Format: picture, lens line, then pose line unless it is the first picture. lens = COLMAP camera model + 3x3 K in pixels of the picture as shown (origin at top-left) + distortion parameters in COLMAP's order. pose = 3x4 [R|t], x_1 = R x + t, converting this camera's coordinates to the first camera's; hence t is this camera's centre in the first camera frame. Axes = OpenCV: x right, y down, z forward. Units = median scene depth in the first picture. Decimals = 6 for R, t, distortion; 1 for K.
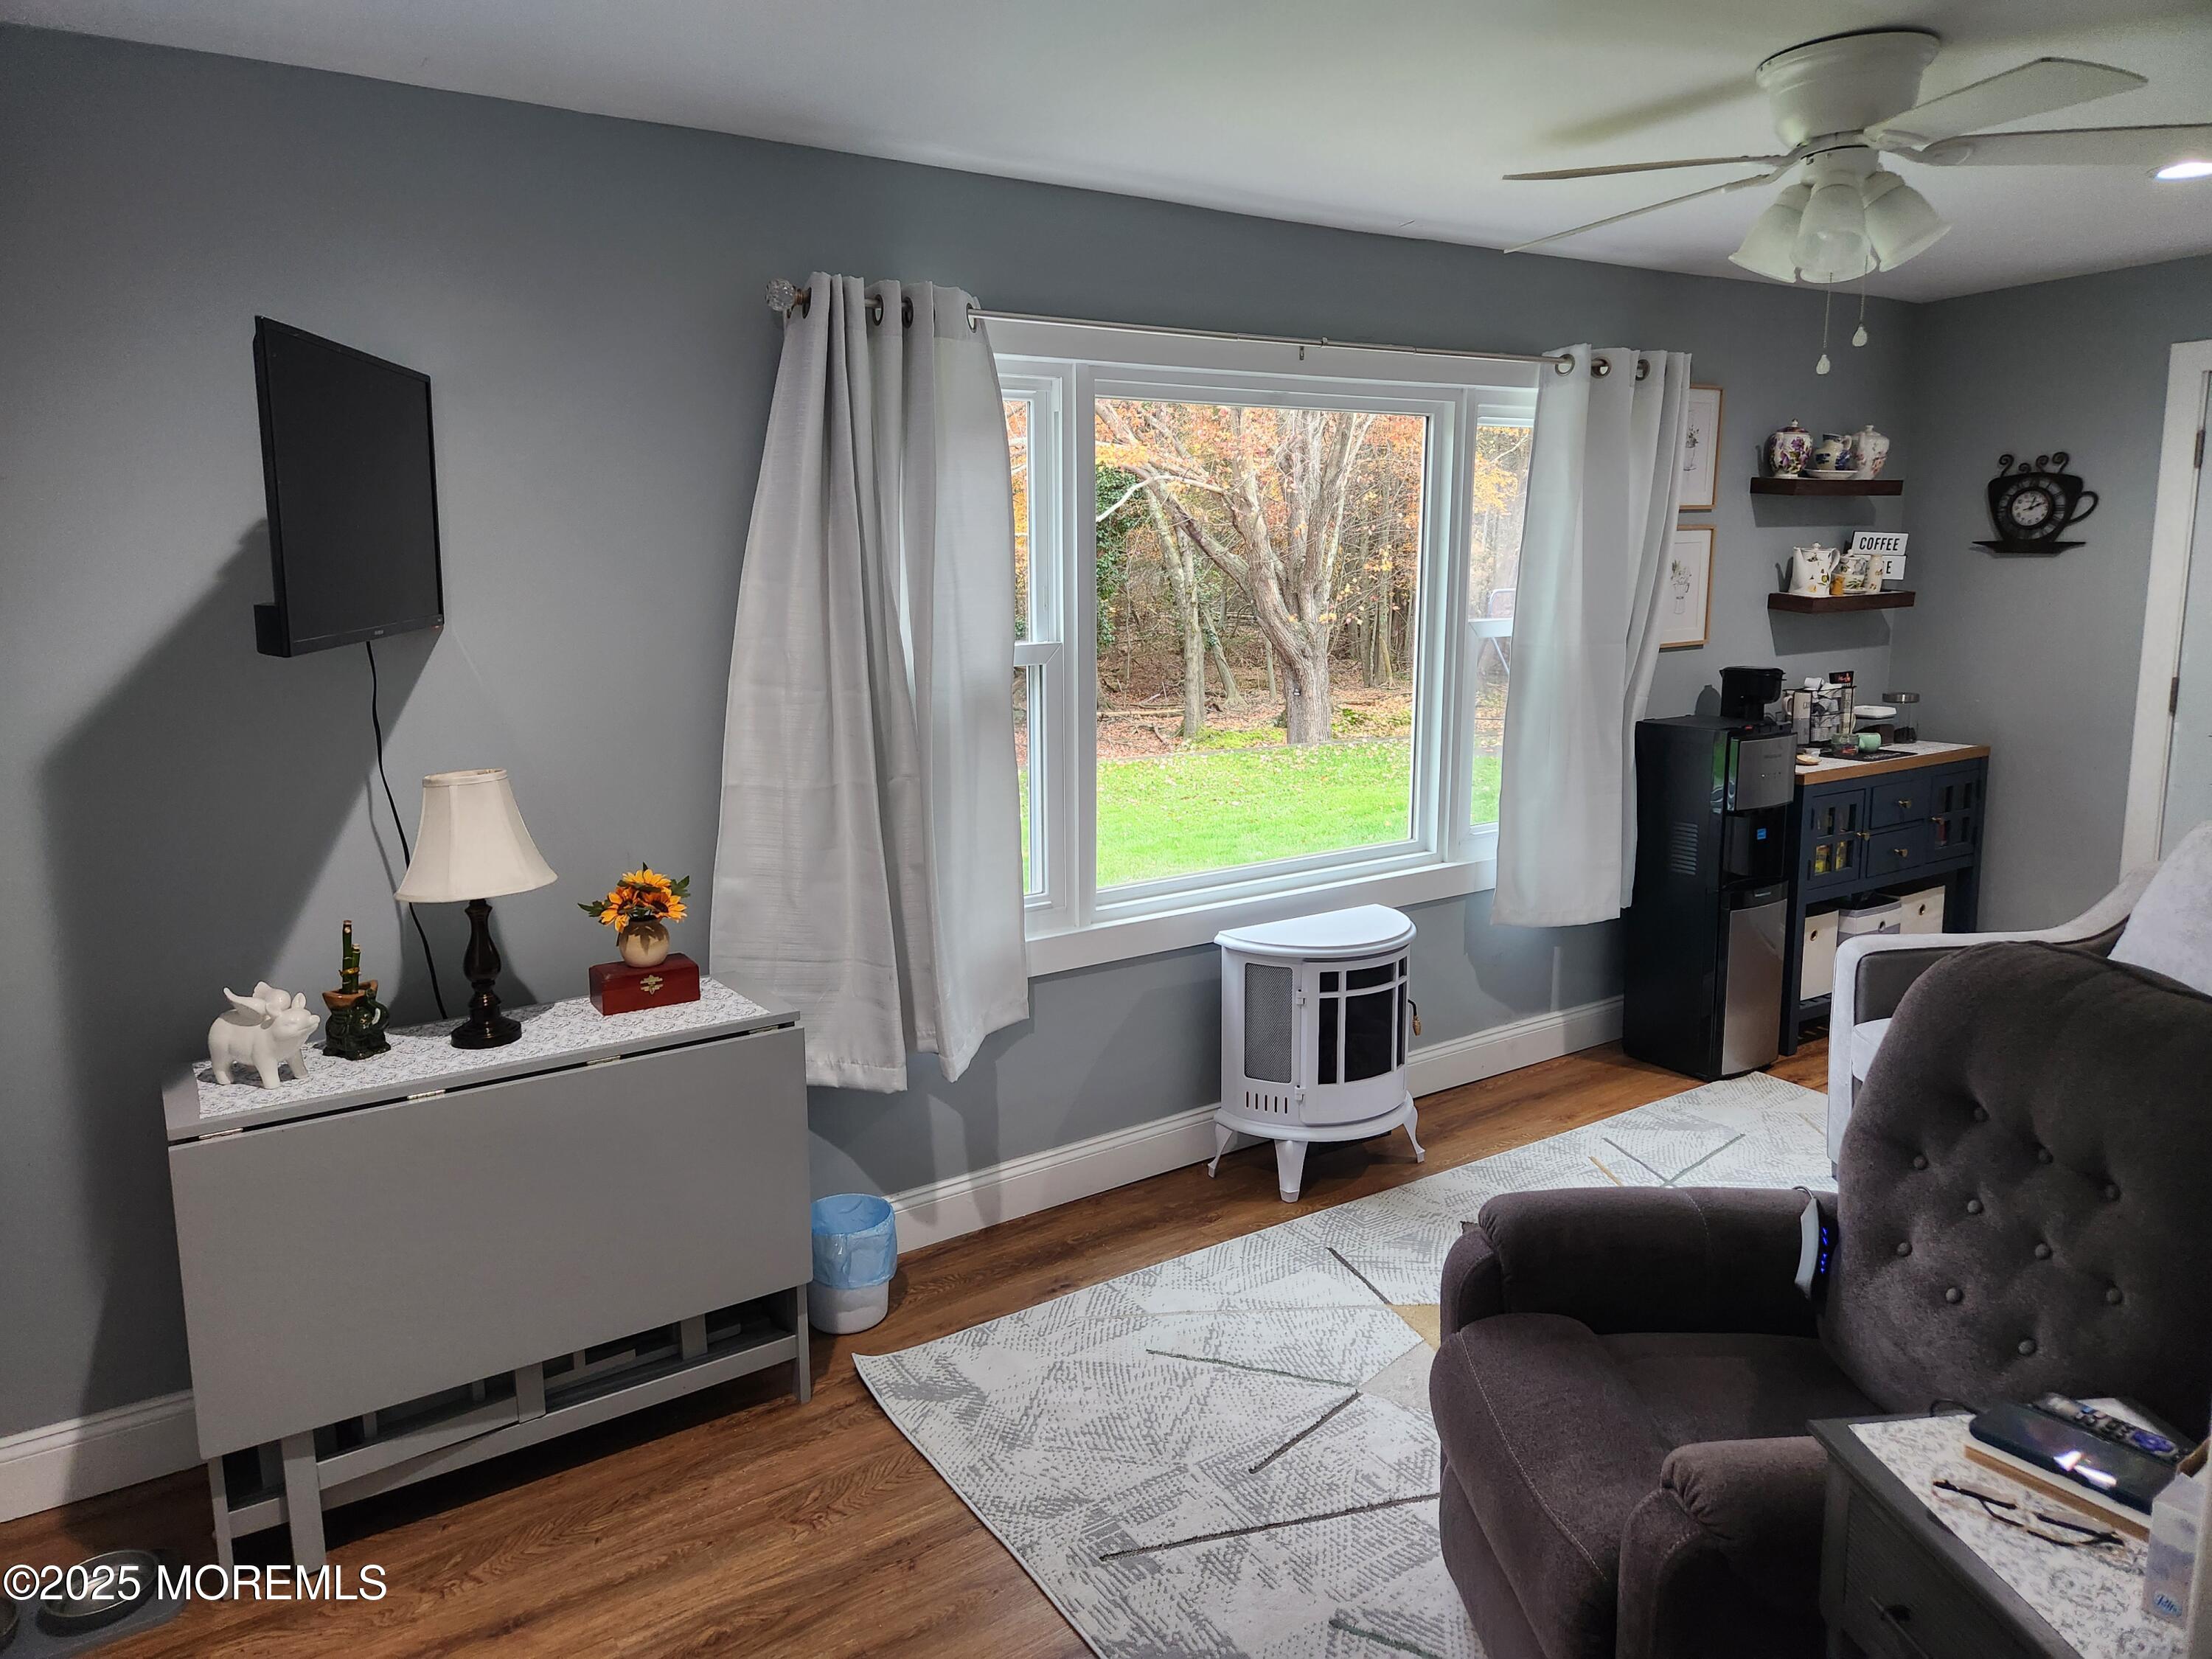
lens RADIAL K [[1474.1, 0, 1089.8], [0, 1474.1, 790.6], [0, 0, 1]] dist [0.081969, -0.071134]
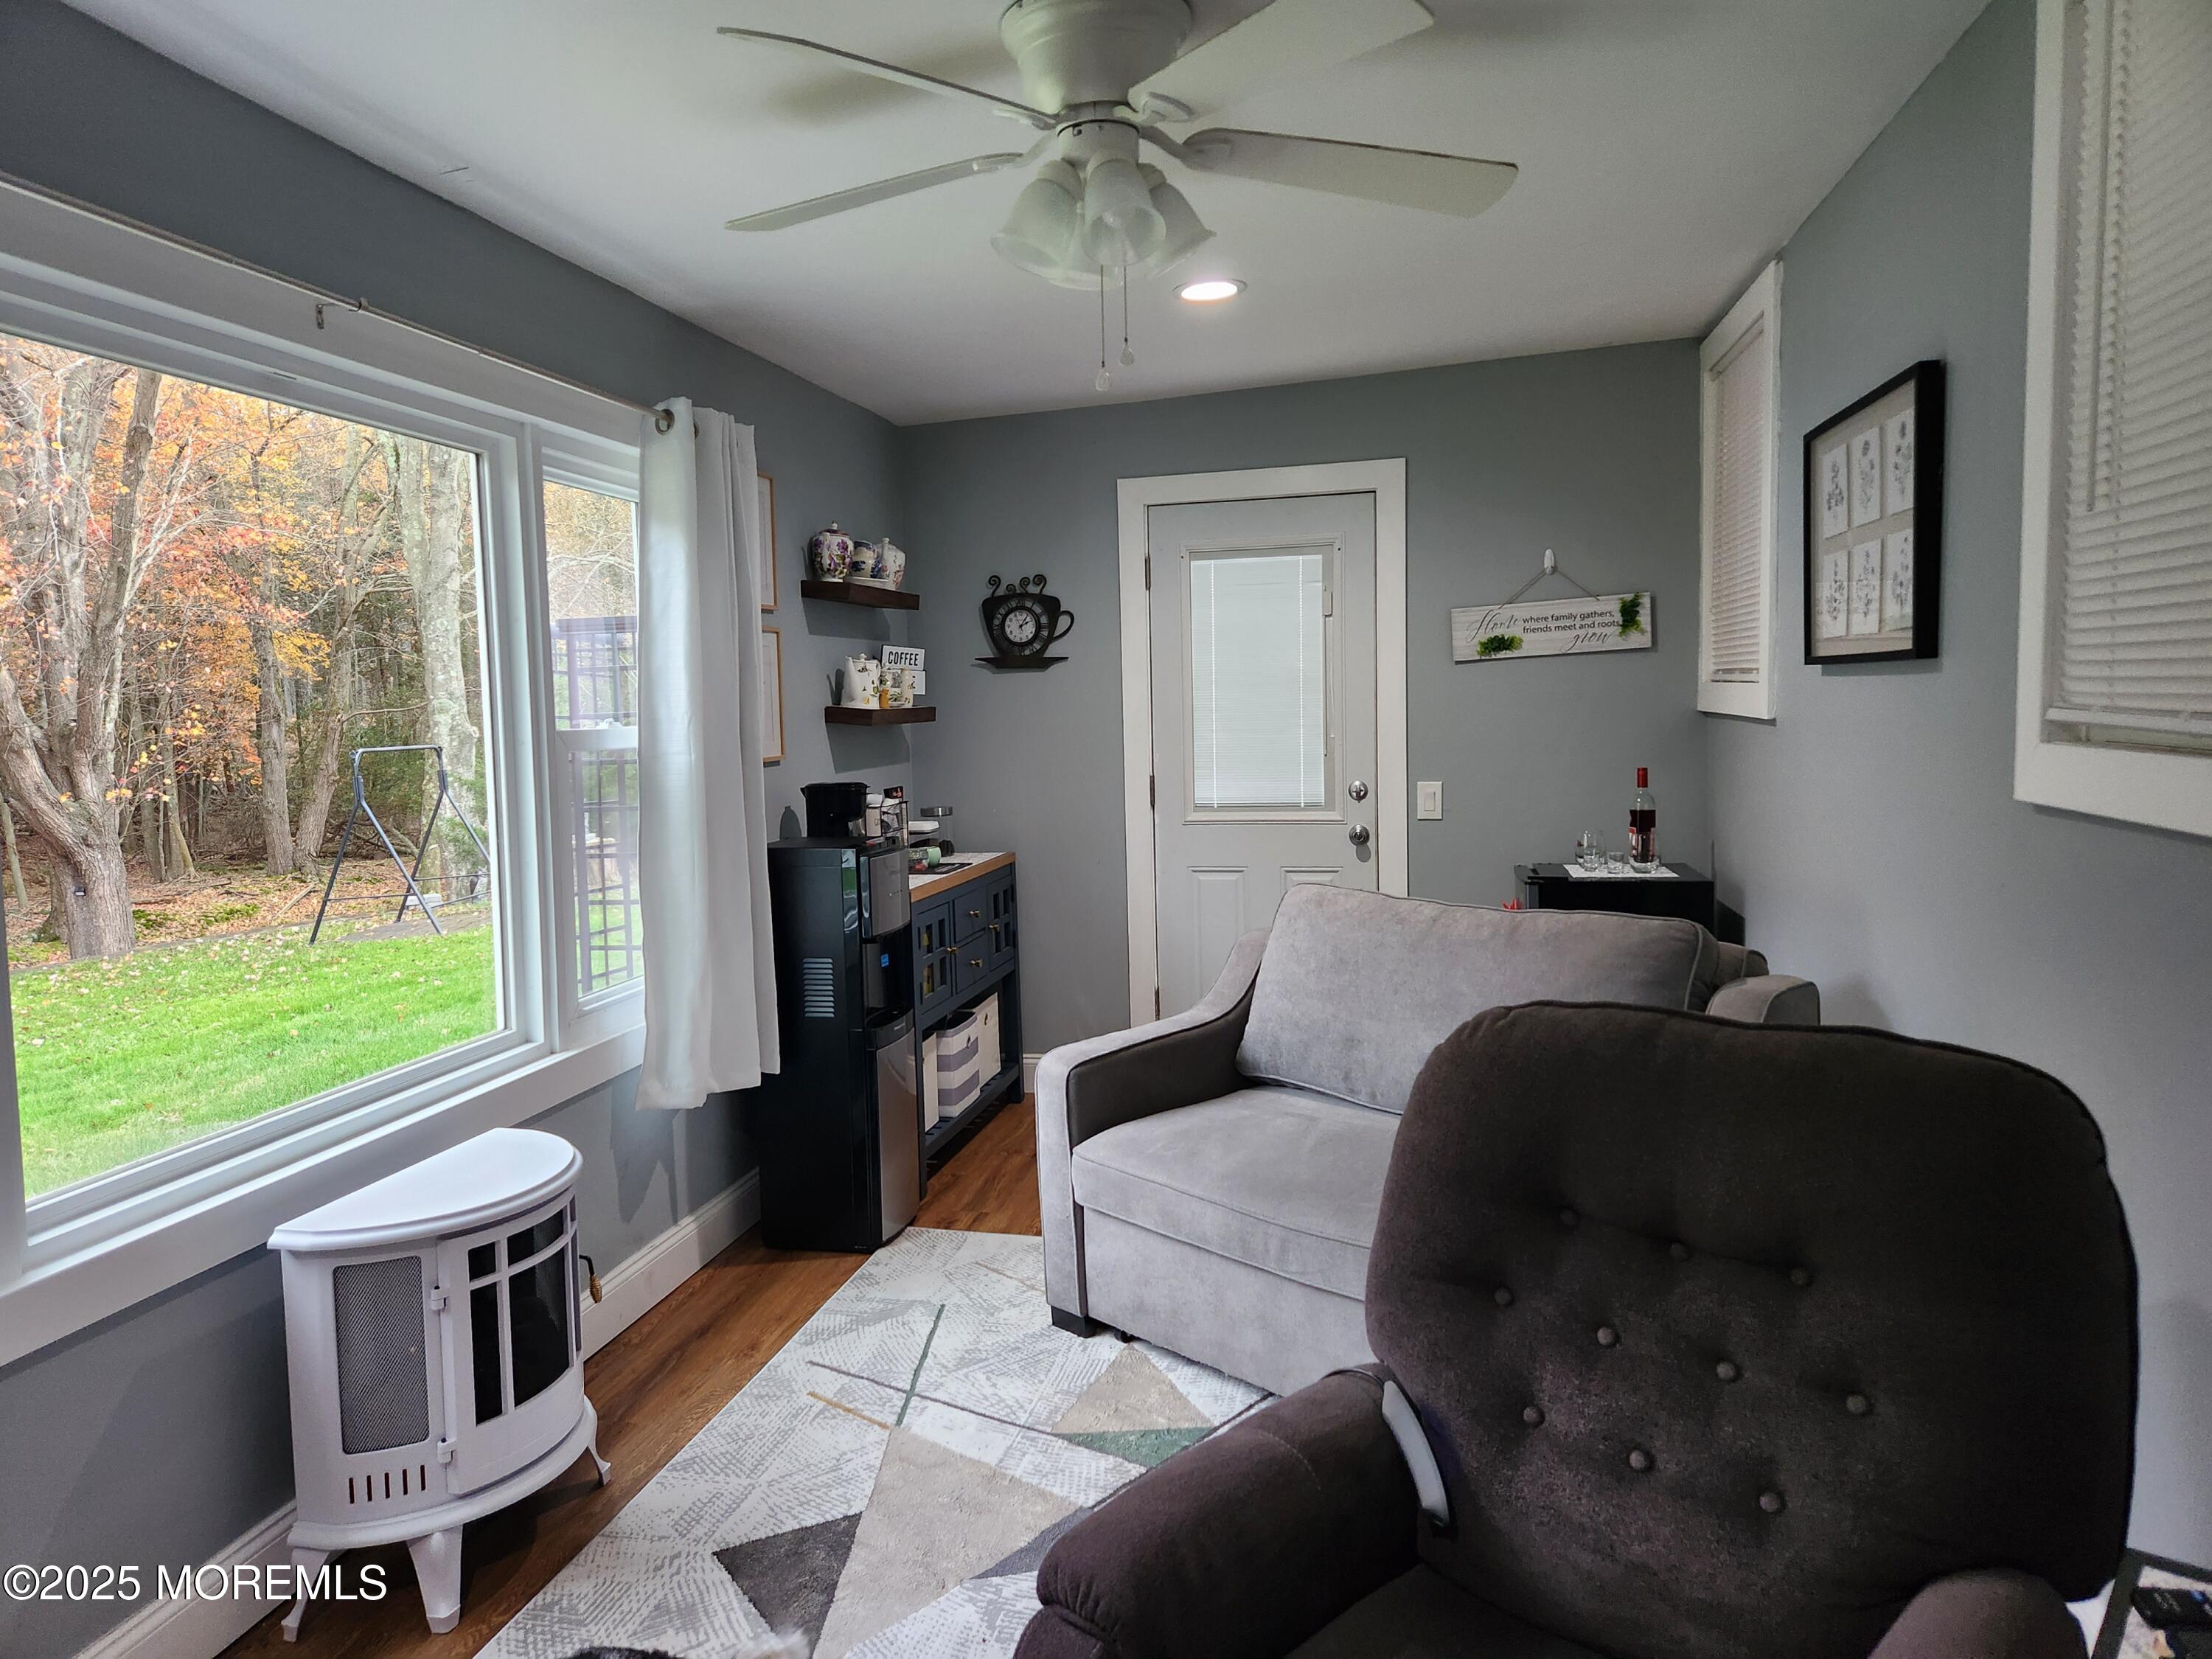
lens RADIAL K [[1474.1, 0, 1090.4], [0, 1474.1, 820.3], [0, 0, 1]] dist [0.081969, -0.071134]
pose [[0.726607, -0.063204, 0.684140, -0.068765], [0.128324, 0.990722, -0.044762, 0.000846], [-0.674963, 0.120316, 0.727976, 0.263449]]
